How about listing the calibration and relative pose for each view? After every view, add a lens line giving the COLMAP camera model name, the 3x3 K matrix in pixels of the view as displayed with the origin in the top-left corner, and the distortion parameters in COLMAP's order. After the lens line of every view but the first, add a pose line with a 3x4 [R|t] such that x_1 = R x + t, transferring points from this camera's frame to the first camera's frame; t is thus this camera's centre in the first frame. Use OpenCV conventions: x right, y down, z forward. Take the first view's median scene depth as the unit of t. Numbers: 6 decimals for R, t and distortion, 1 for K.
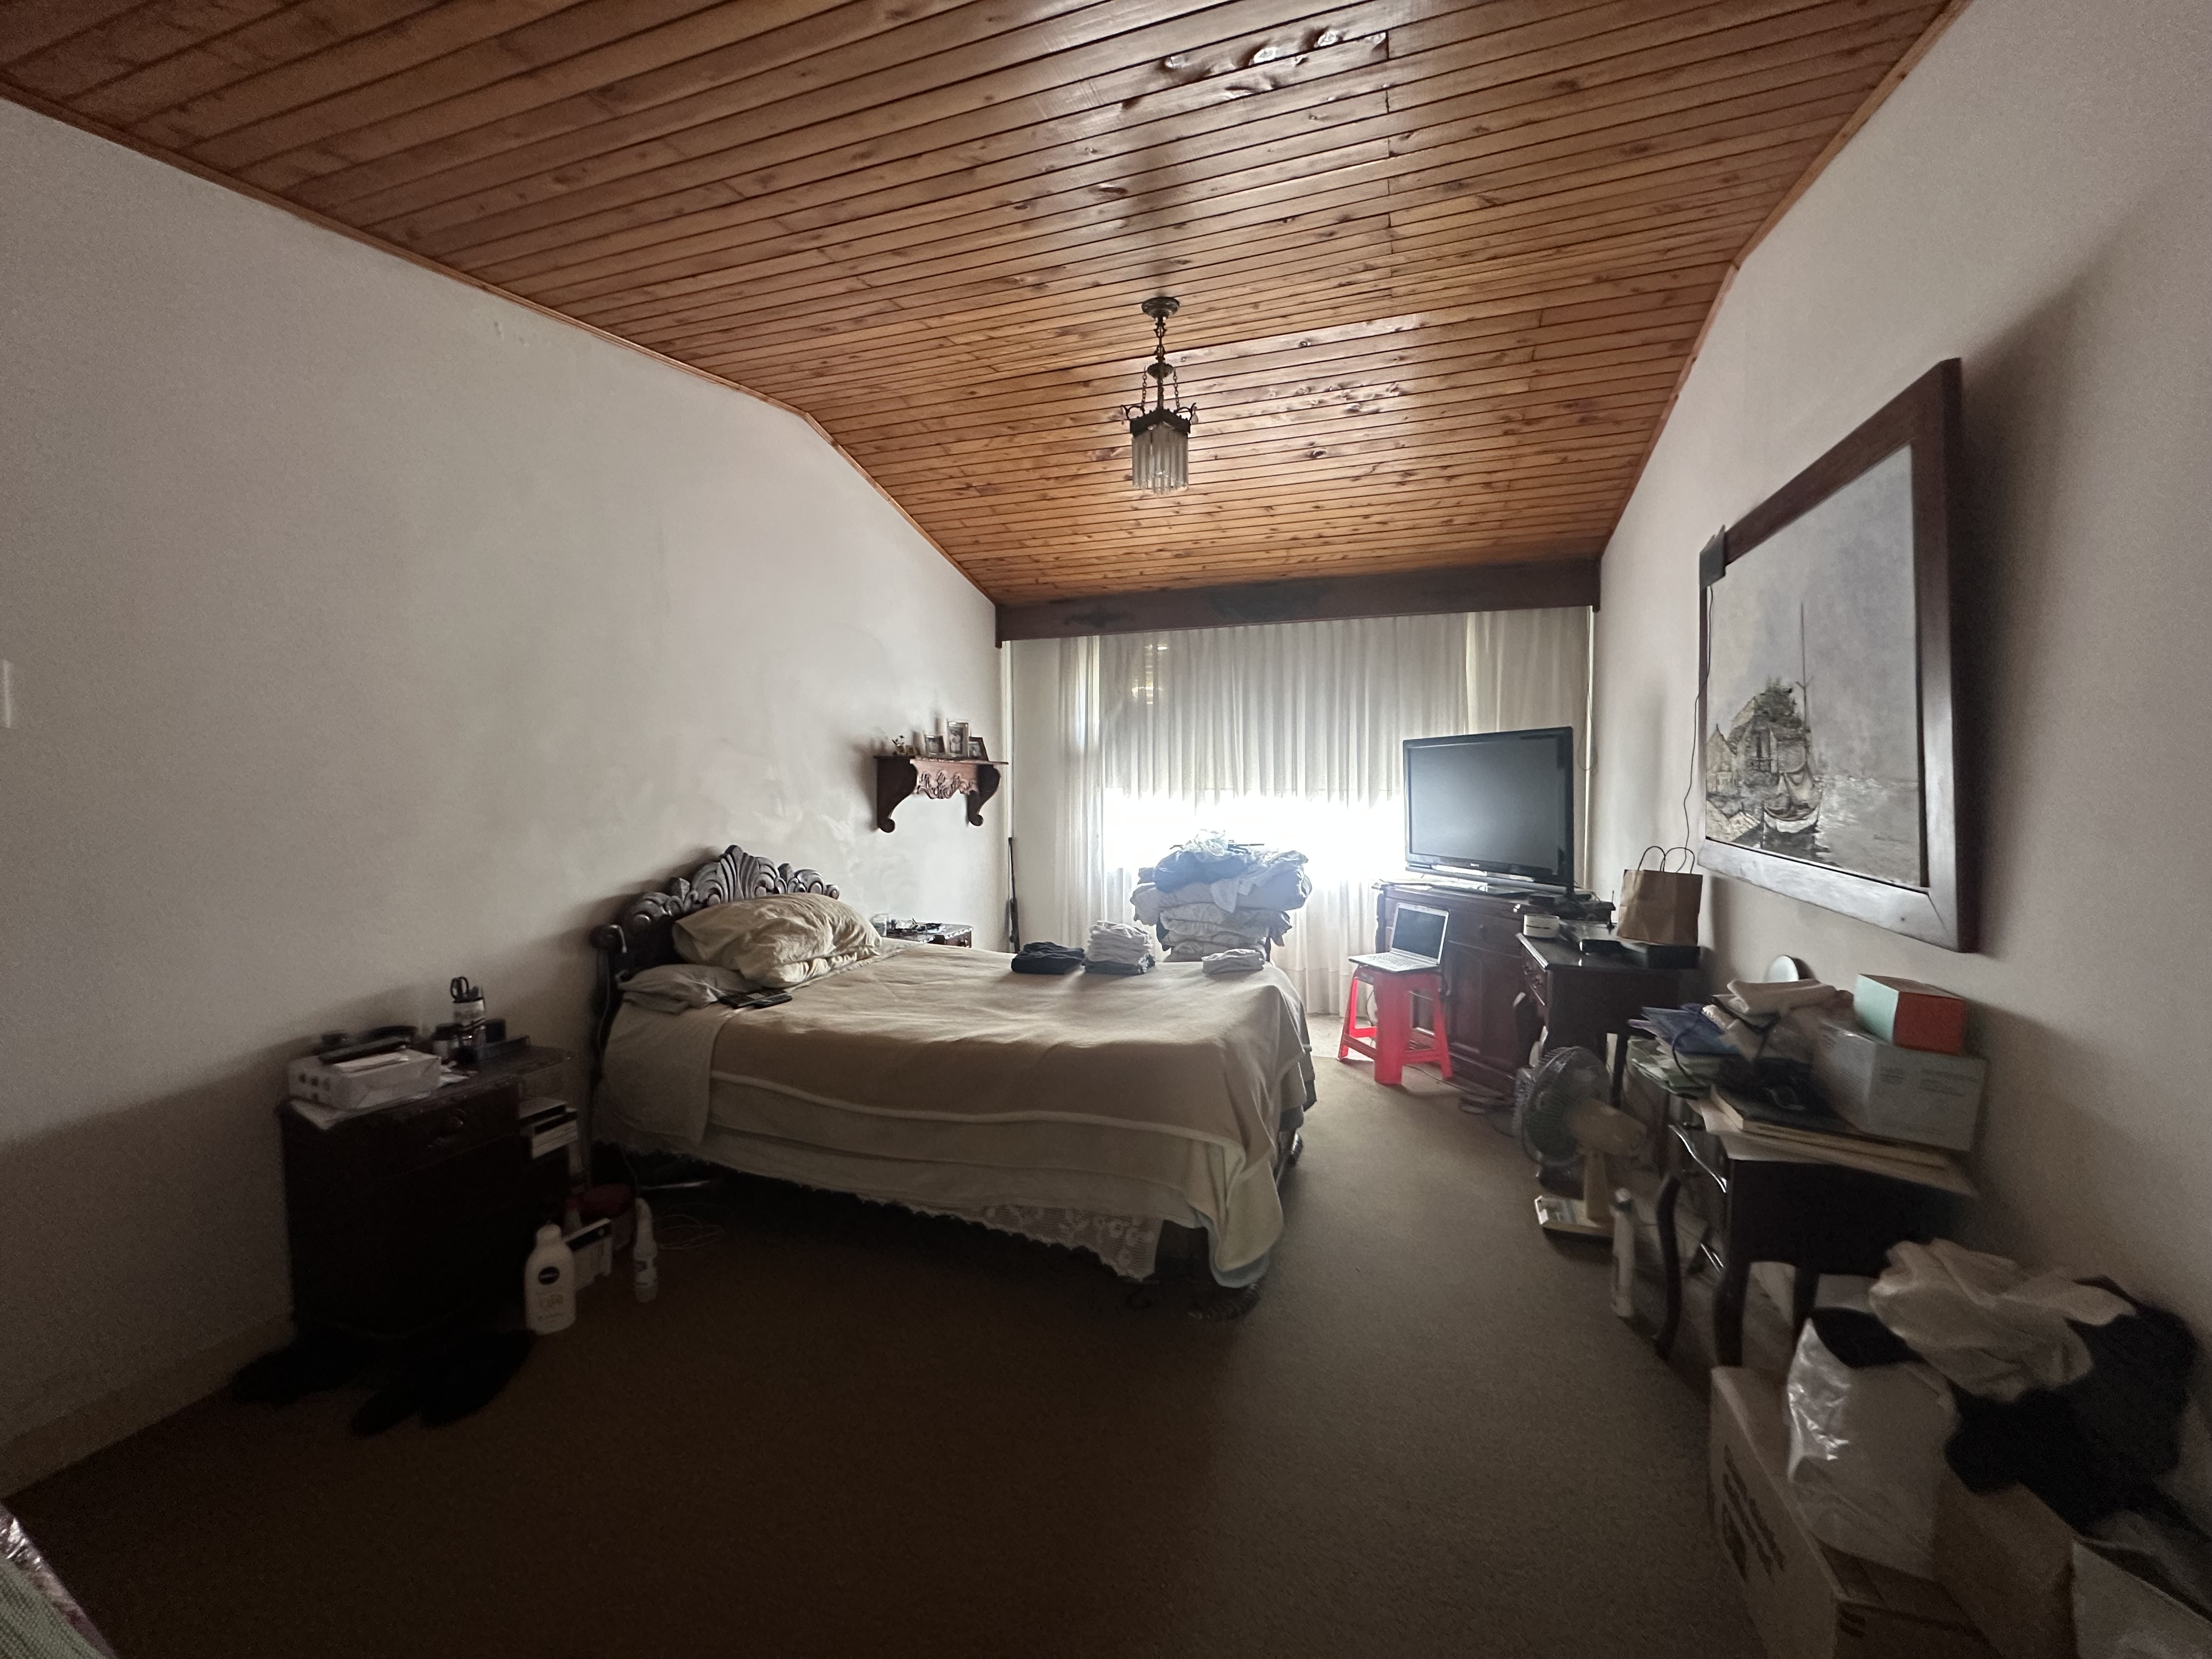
lens RADIAL K [[885.5, 0, 1106.9], [0, 885.5, 825.1], [0, 0, 1]] dist [-0.003602, 0.000964]
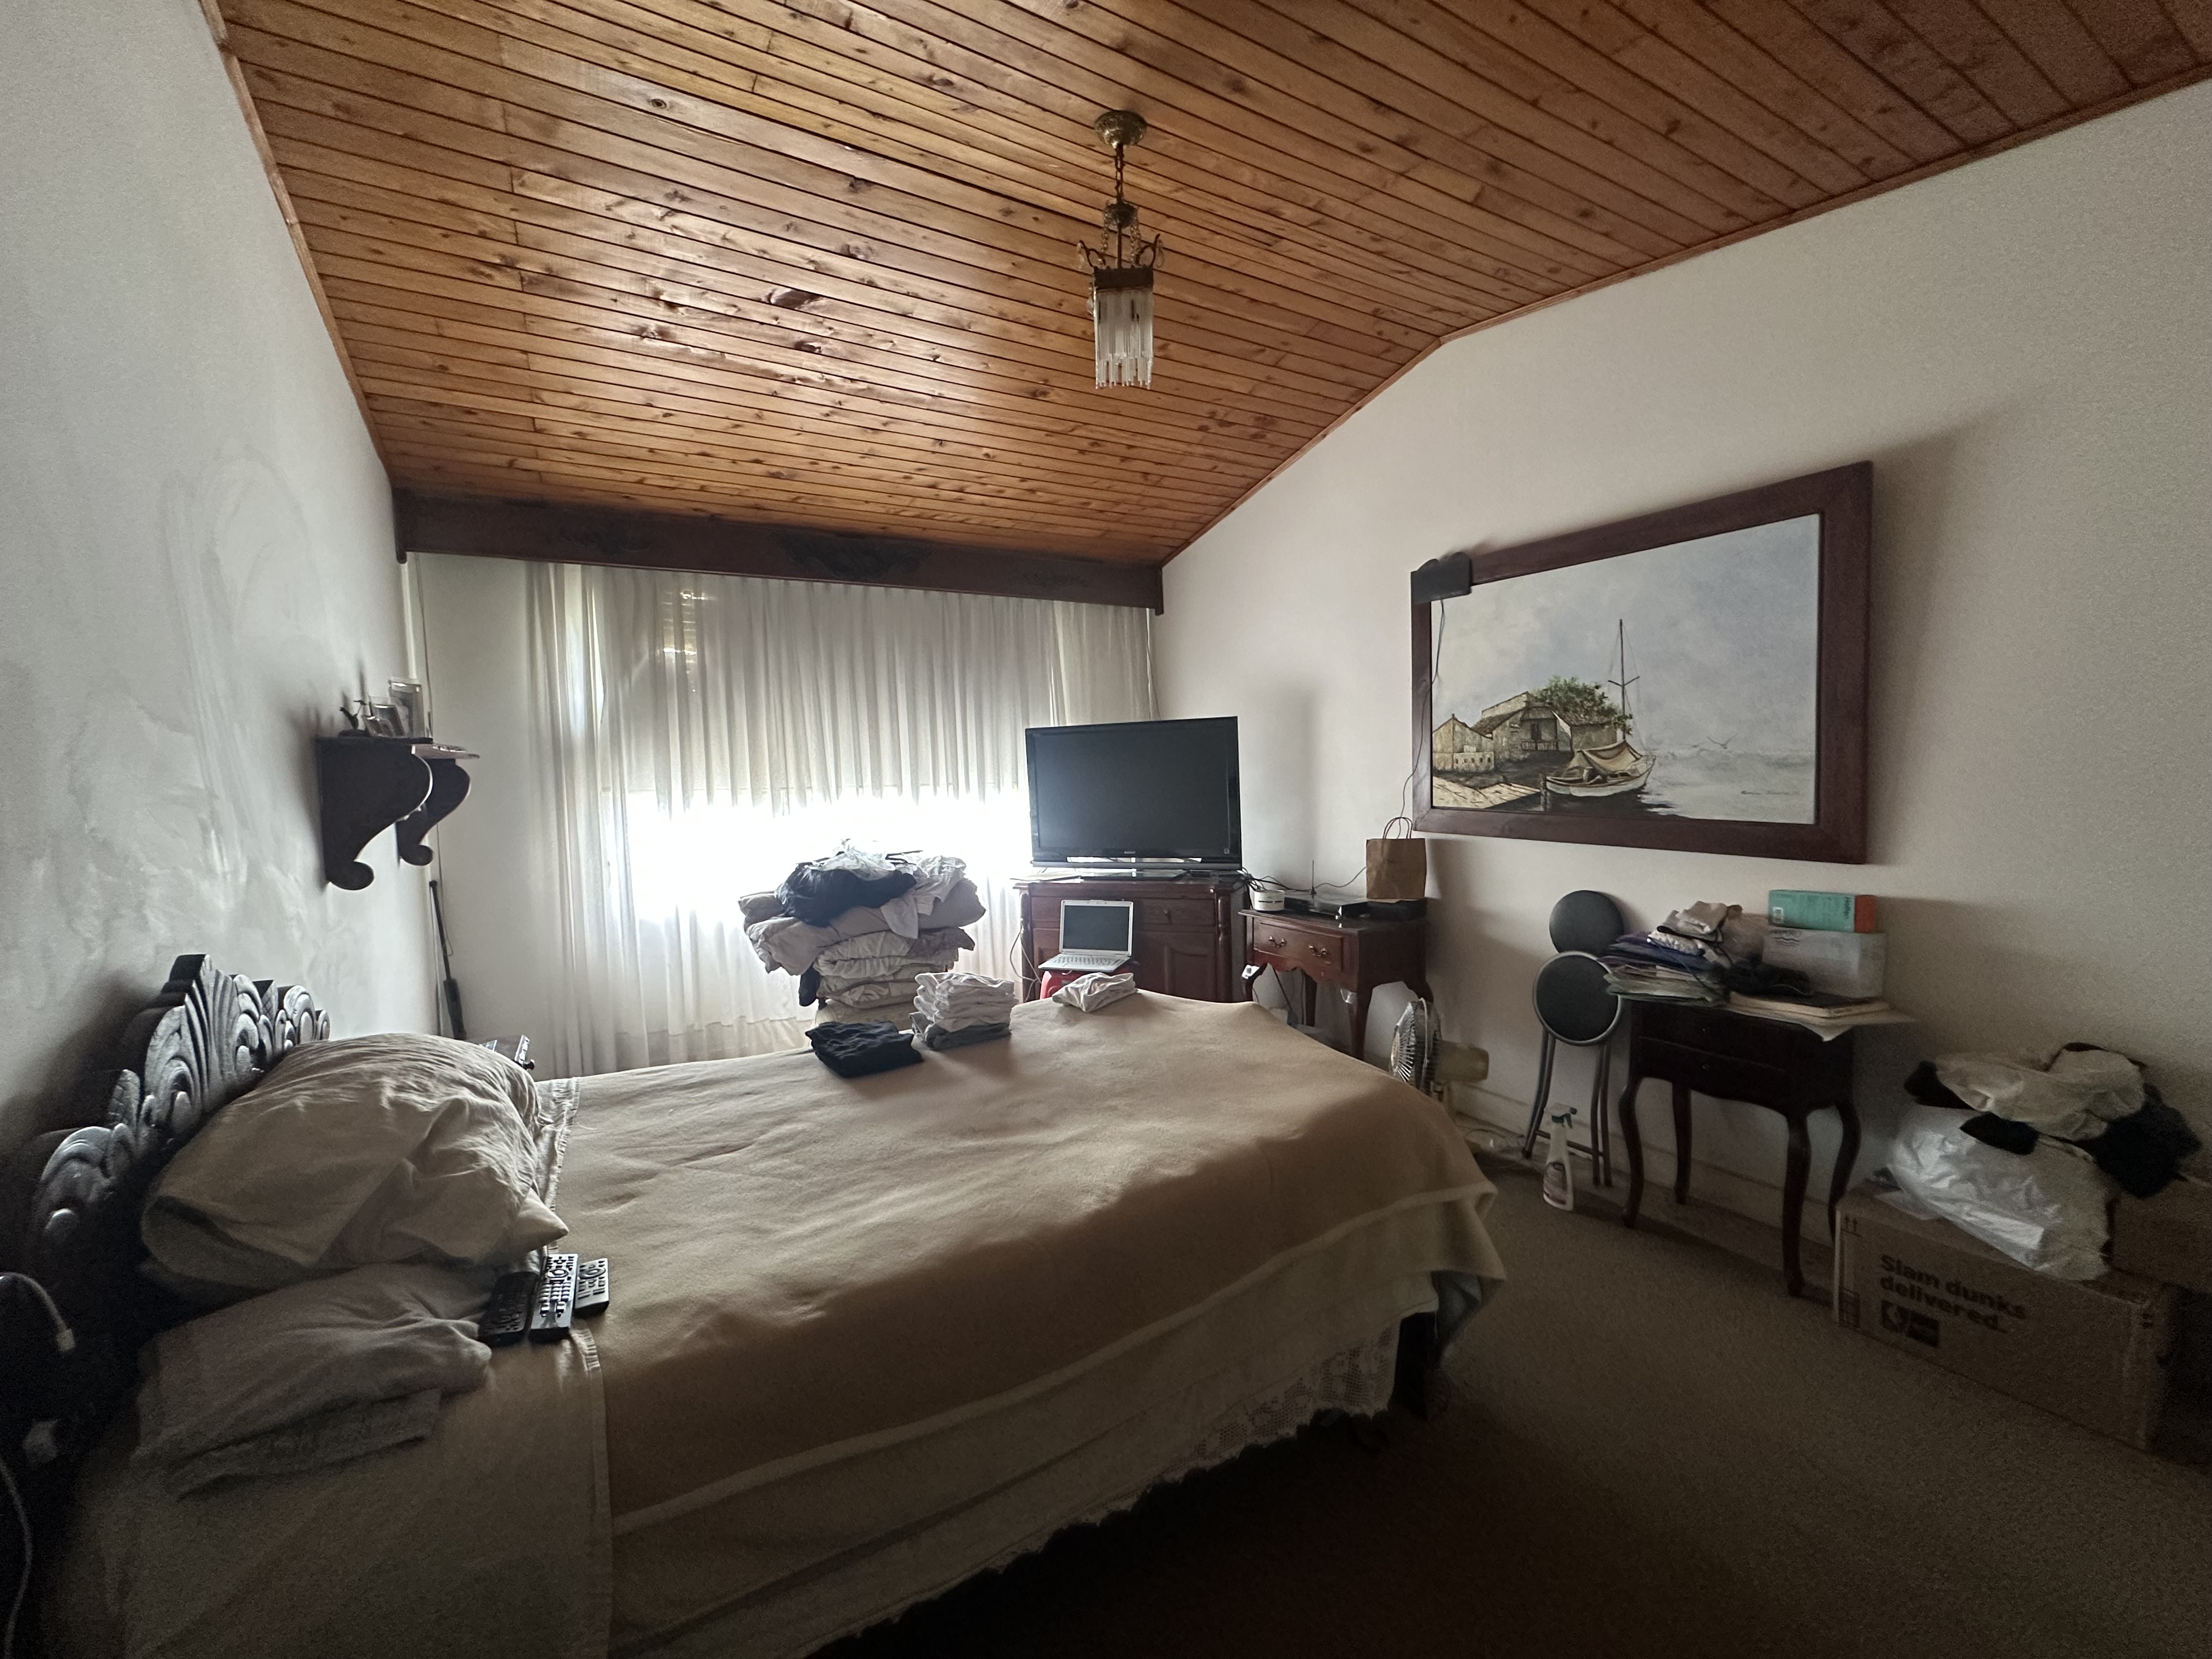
lens RADIAL K [[885.5, 0, 1107.6], [0, 885.5, 826.0], [0, 0, 1]] dist [-0.003602, 0.000964]
pose [[0.656852, -0.063583, 0.751334, -0.354445], [0.063404, 0.997567, 0.028990, -0.015944], [-0.751349, 0.028596, 0.659285, 0.350111]]
